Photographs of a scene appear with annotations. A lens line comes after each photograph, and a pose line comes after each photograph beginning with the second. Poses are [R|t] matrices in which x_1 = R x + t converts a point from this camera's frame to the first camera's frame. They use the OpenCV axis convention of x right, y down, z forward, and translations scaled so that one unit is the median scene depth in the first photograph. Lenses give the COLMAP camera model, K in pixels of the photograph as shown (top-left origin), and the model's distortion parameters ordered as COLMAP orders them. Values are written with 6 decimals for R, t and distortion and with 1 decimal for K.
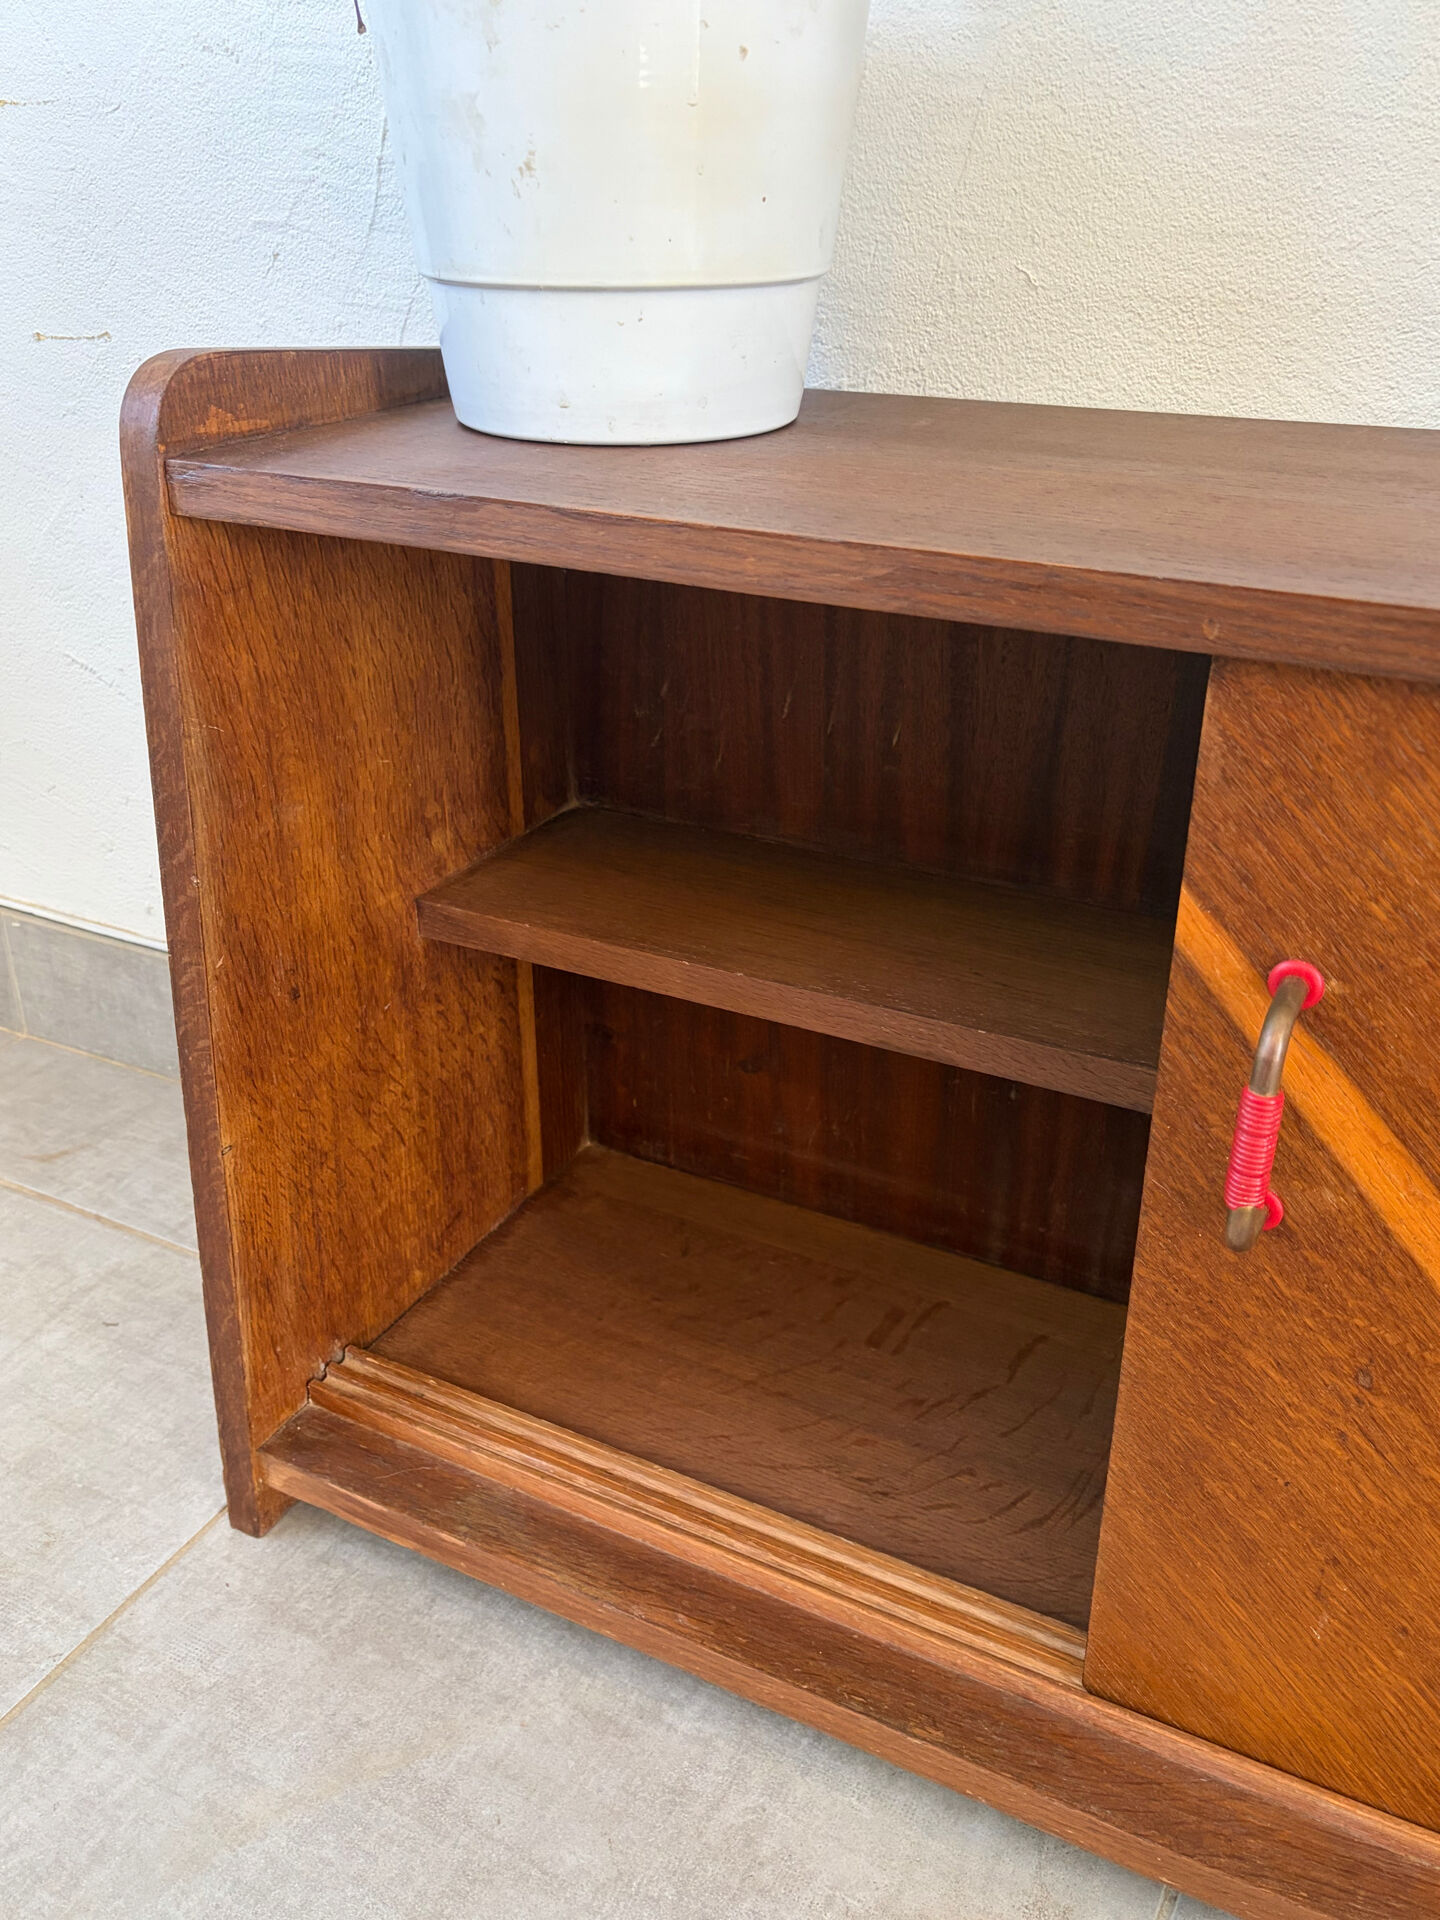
lens RADIAL K [[1666.2, 0, 713.1], [0, 1666.2, 968.9], [0, 0, 1]] dist [0.026750, -0.025615]
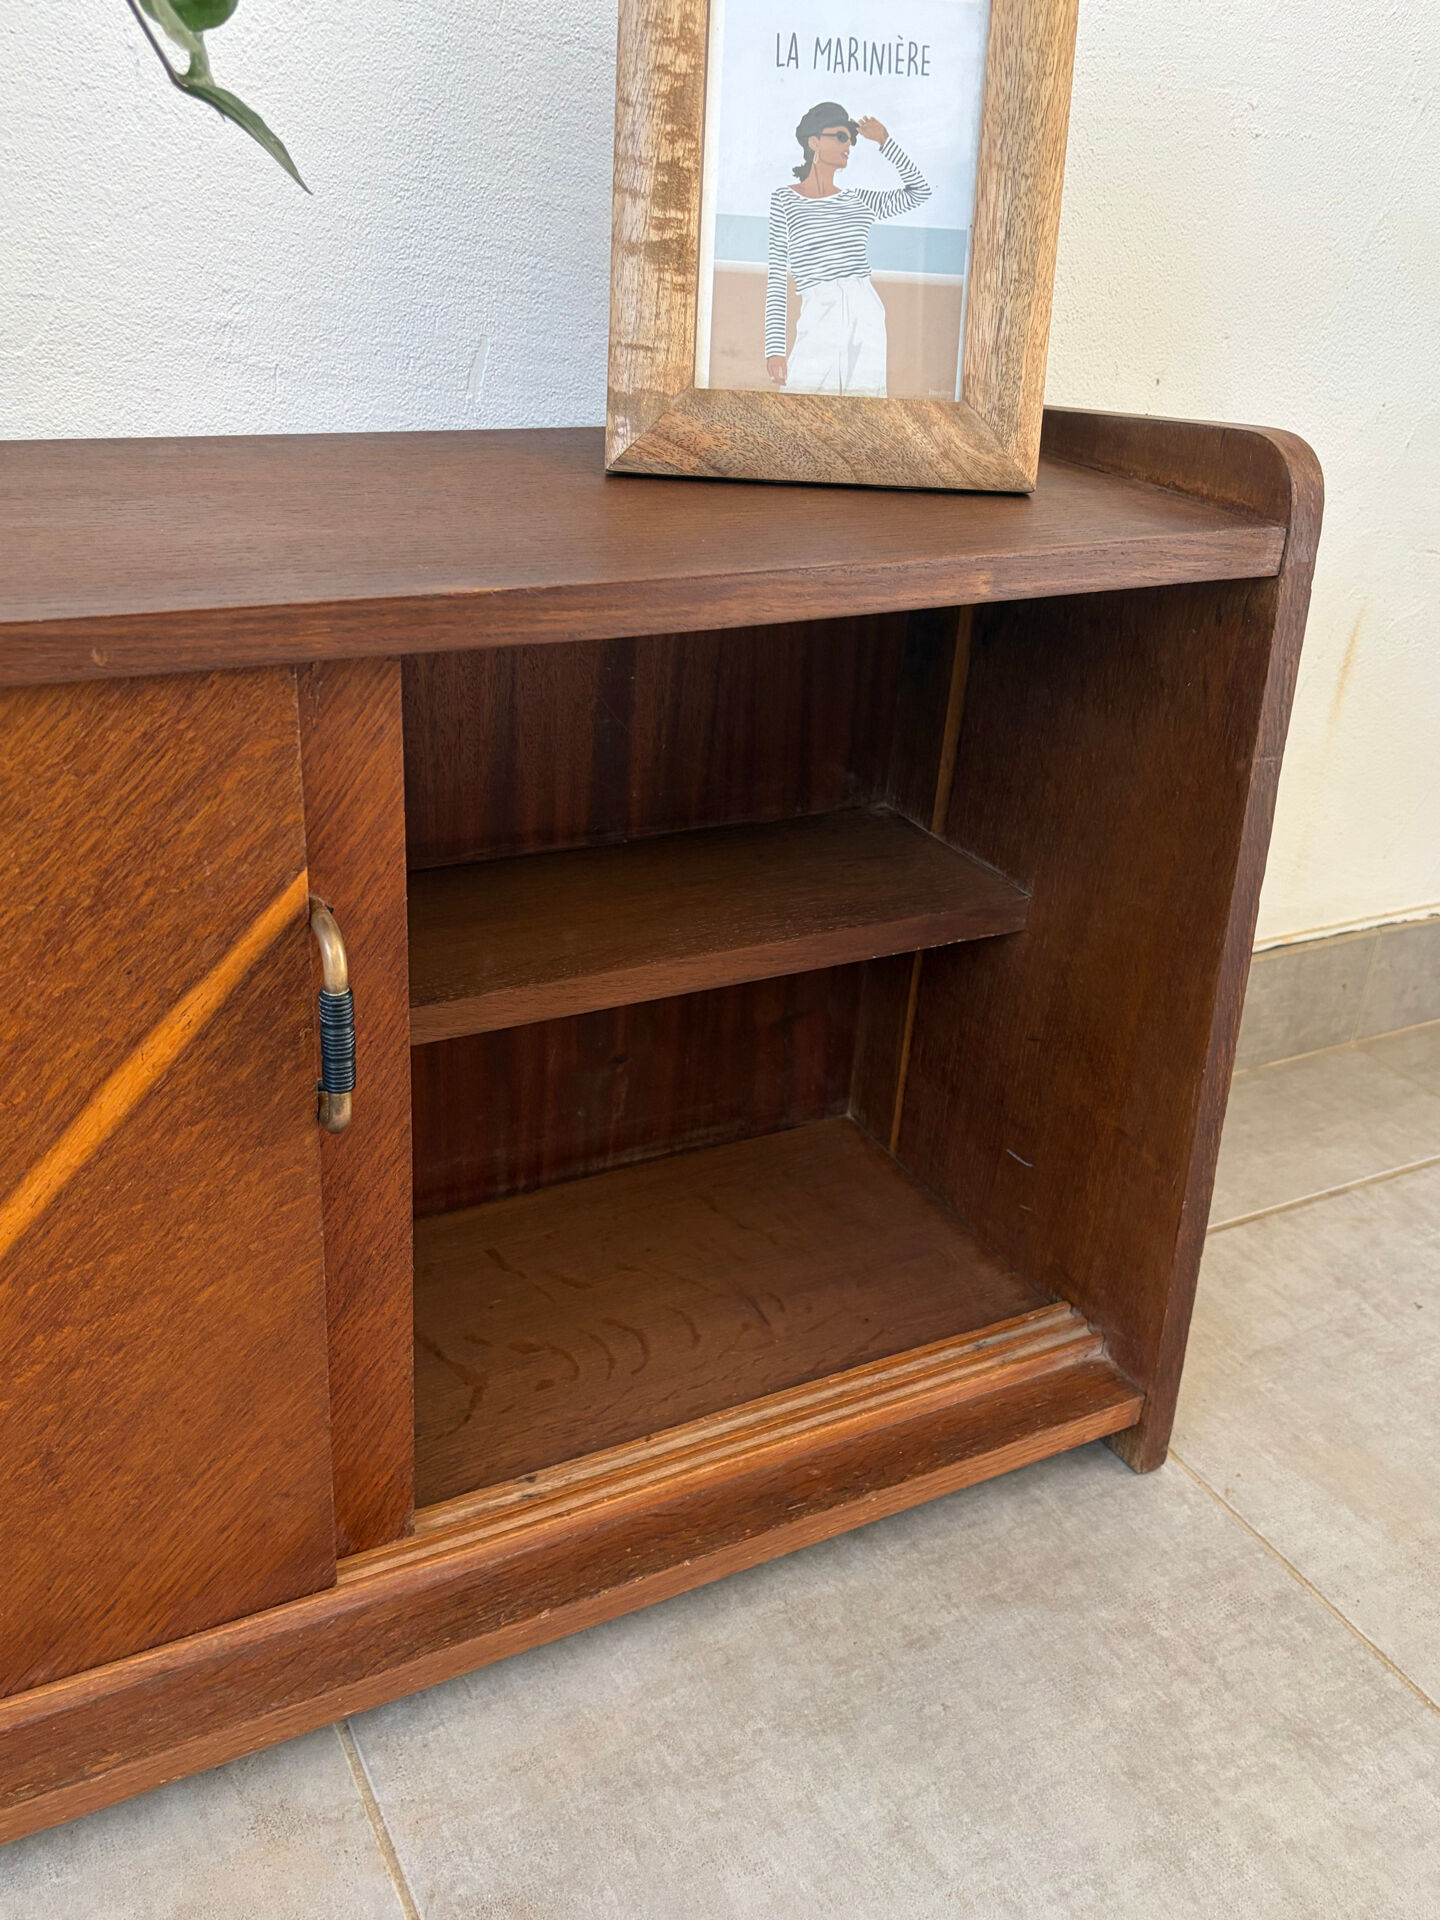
lens RADIAL K [[1646.0, 0, 712.4], [0, 1646.0, 971.3], [0, 0, 1]] dist [-0.040000, 0.115314]
pose [[0.568746, -0.341295, 0.748362, -0.219066], [0.315435, 0.930786, 0.184765, -0.051313], [-0.759624, 0.130975, 0.637037, 0.020417]]
